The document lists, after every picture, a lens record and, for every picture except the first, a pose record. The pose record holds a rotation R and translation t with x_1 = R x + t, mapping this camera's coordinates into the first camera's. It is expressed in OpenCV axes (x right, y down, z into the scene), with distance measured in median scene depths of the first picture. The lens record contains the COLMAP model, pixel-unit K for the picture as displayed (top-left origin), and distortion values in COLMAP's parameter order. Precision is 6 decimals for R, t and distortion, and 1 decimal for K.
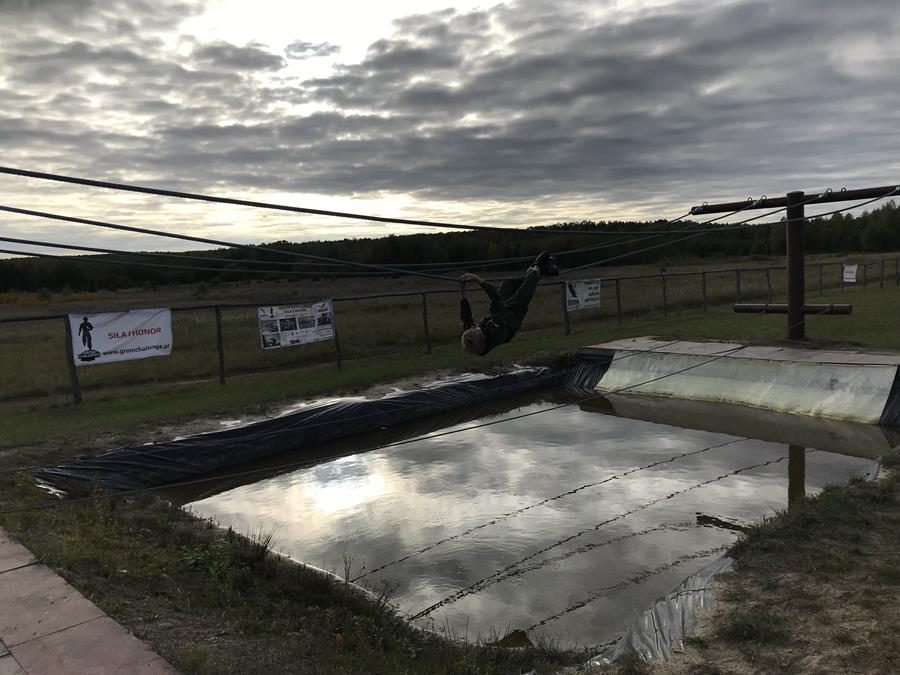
lens RADIAL K [[738.6, 0, 445.4], [0, 738.6, 339.3], [0, 0, 1]] dist [0.047092, -0.057301]
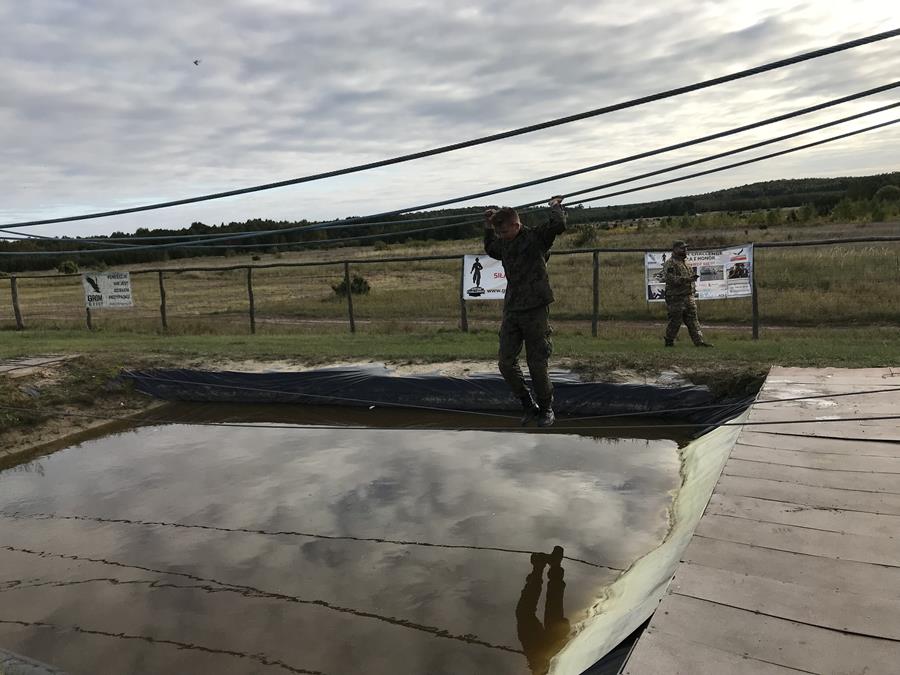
lens RADIAL K [[738.6, 0, 449.4], [0, 738.6, 349.6], [0, 0, 1]] dist [0.047092, -0.057301]
pose [[0.362794, 0.170667, -0.916107, 0.496883], [-0.041500, 0.985070, 0.167080, -0.069192], [0.930945, -0.022597, 0.364461, 0.473390]]
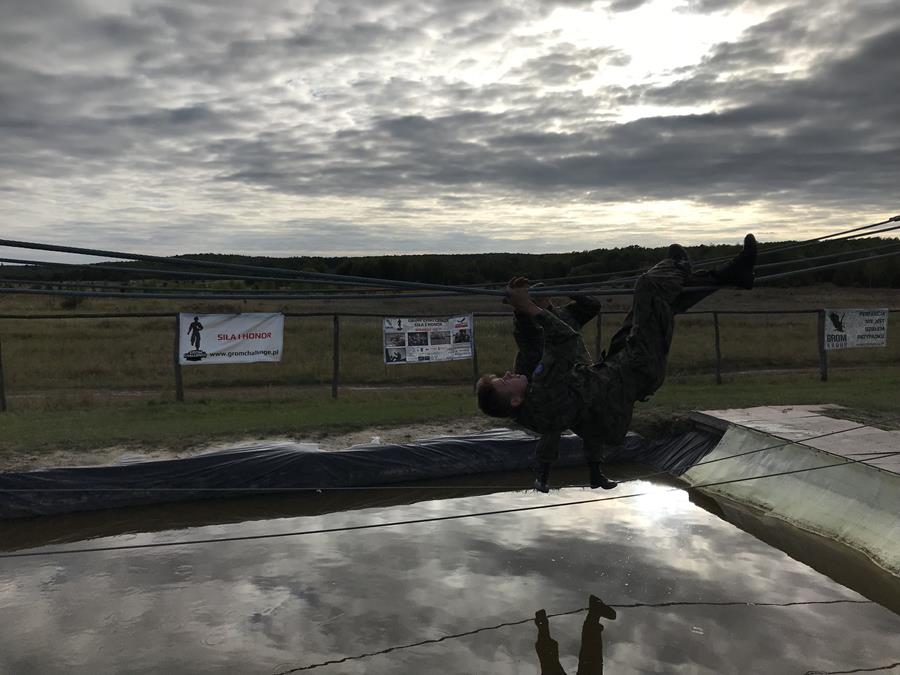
lens RADIAL K [[738.6, 0, 447.0], [0, 738.6, 334.5], [0, 0, 1]] dist [0.047092, -0.057301]
pose [[0.892405, 0.081098, -0.443887, 0.230610], [-0.086621, 0.996210, 0.007862, -0.037805], [0.442842, 0.031434, 0.896048, 0.221895]]
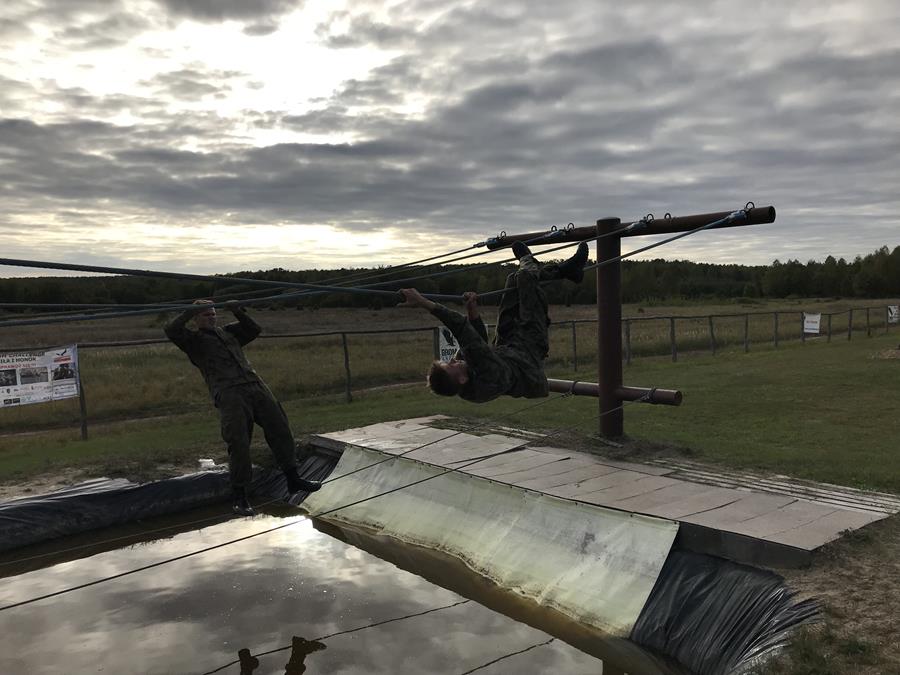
lens RADIAL K [[738.6, 0, 445.0], [0, 738.6, 334.4], [0, 0, 1]] dist [0.047092, -0.057301]
pose [[0.999568, 0.029383, -0.000540, 0.248844], [-0.029373, 0.998330, -0.049741, -0.042298], [-0.000923, 0.049735, 0.998762, 0.255664]]
